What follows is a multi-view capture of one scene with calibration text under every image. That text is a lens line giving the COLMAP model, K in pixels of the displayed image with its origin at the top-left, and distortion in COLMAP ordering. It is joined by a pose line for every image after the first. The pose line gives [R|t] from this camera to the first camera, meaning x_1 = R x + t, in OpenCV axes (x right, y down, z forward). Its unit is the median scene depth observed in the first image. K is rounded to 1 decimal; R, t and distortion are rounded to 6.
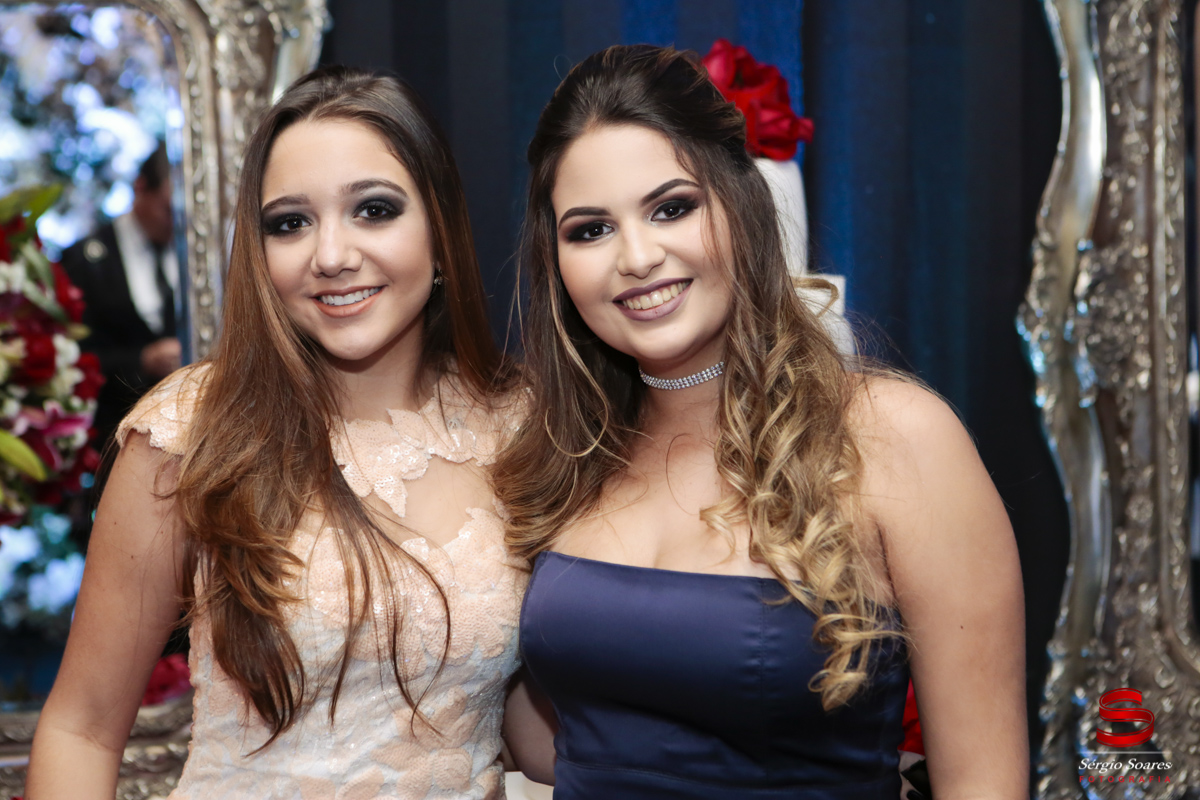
lens RADIAL K [[2169.4, 0, 583.8], [0, 2169.4, 382.5], [0, 0, 1]] dist [0.162132, 0.000000]
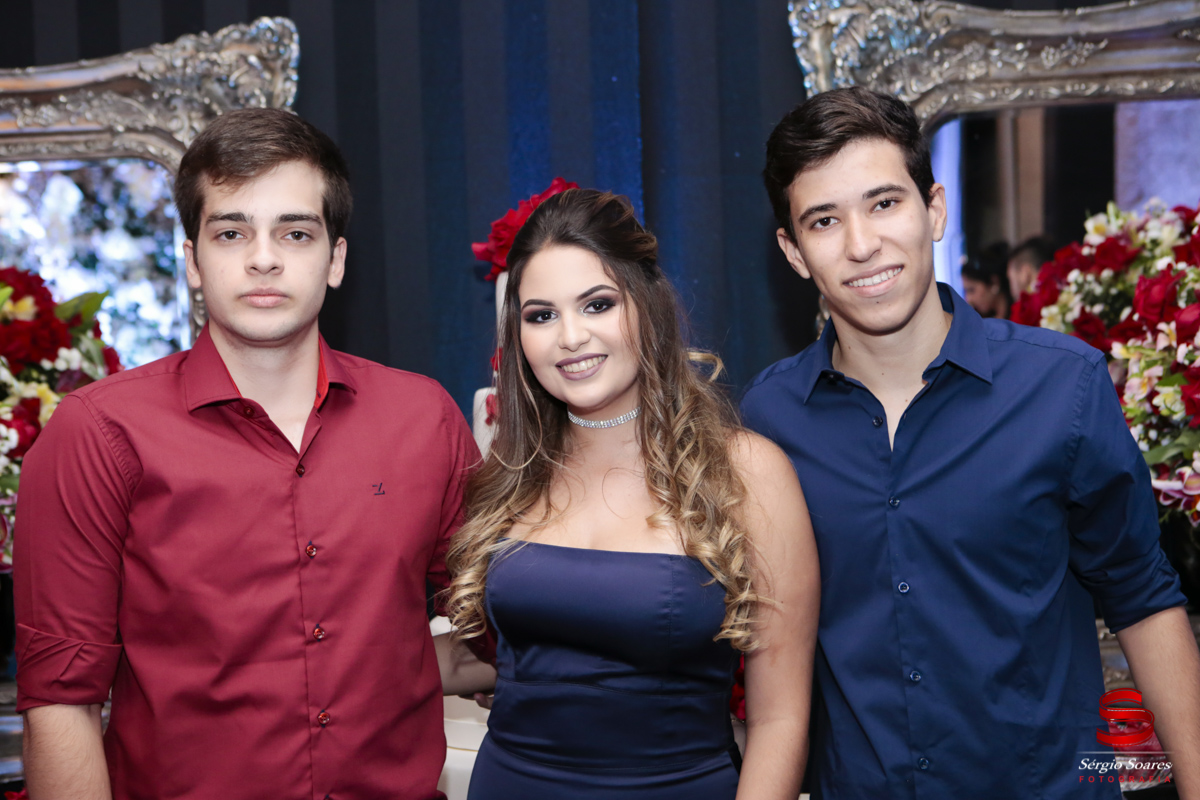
lens RADIAL K [[1742.1, 0, 594.4], [0, 1742.1, 385.8], [0, 0, 1]] dist [0.044012, 0.000000]
pose [[0.999426, -0.019950, -0.027372, 0.097178], [0.019339, 0.999562, -0.022386, -0.000859], [0.027807, 0.021843, 0.999375, -0.077915]]
